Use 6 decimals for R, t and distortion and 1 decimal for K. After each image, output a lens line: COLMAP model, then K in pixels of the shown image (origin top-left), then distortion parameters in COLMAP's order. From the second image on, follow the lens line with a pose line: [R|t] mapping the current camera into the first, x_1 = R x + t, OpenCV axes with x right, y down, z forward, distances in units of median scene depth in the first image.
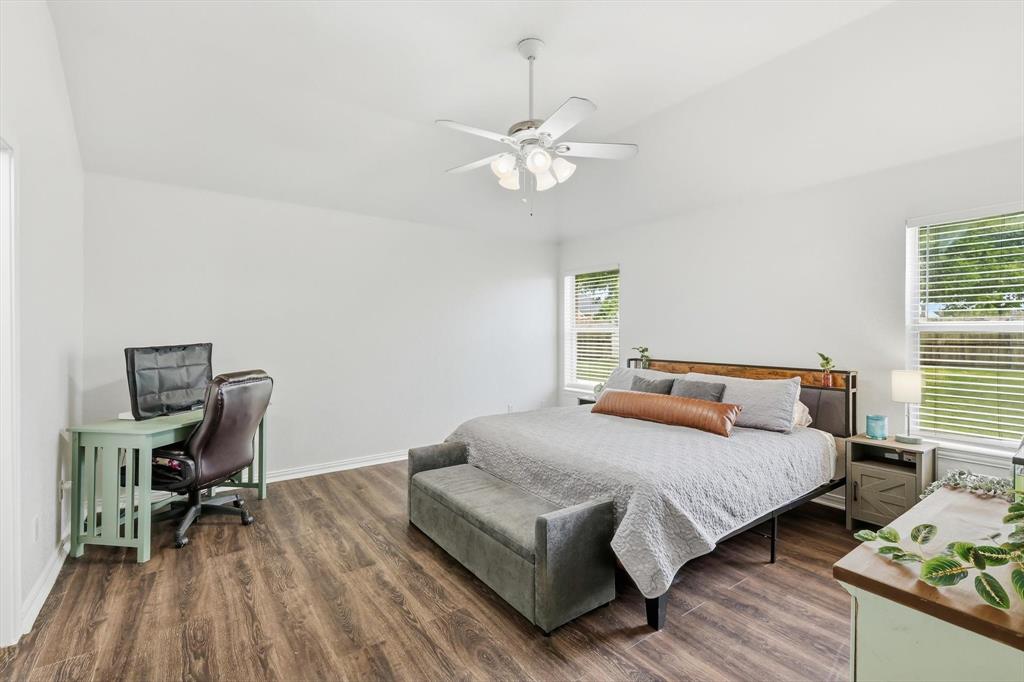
lens RADIAL K [[449.1, 0, 512.6], [0, 449.1, 335.5], [0, 0, 1]] dist [0.003775, 0.000457]
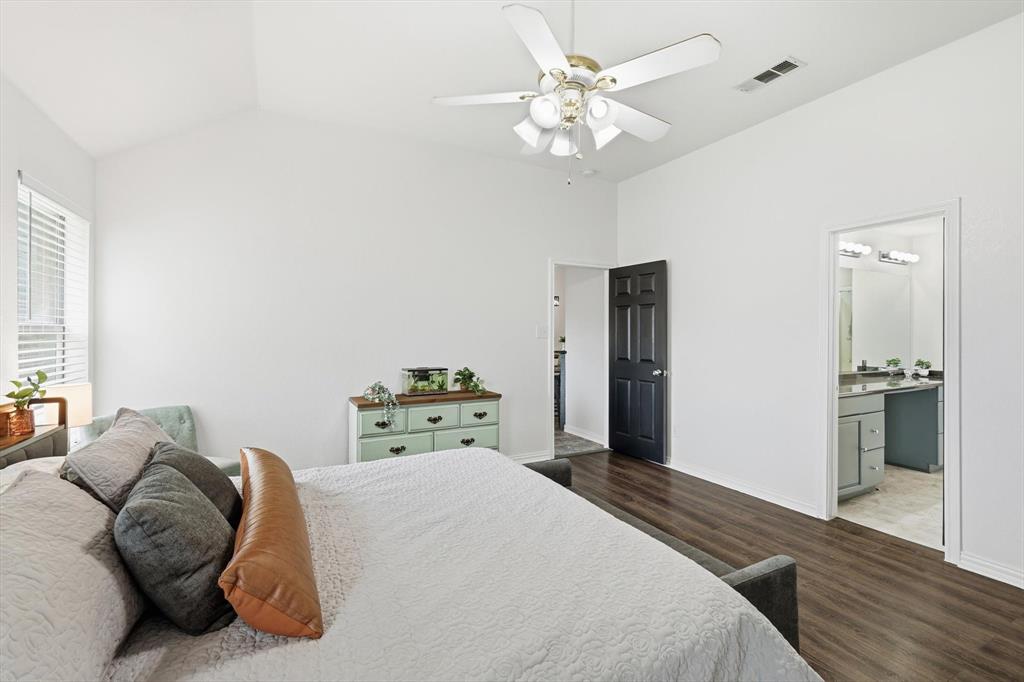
lens RADIAL K [[449.1, 0, 512.6], [0, 449.1, 335.5], [0, 0, 1]] dist [0.003775, 0.000457]
pose [[-0.990410, -0.003200, 0.138123, 0.040666], [-0.001353, 0.999908, 0.013467, -0.035129], [-0.138154, 0.013151, -0.990323, 2.322263]]
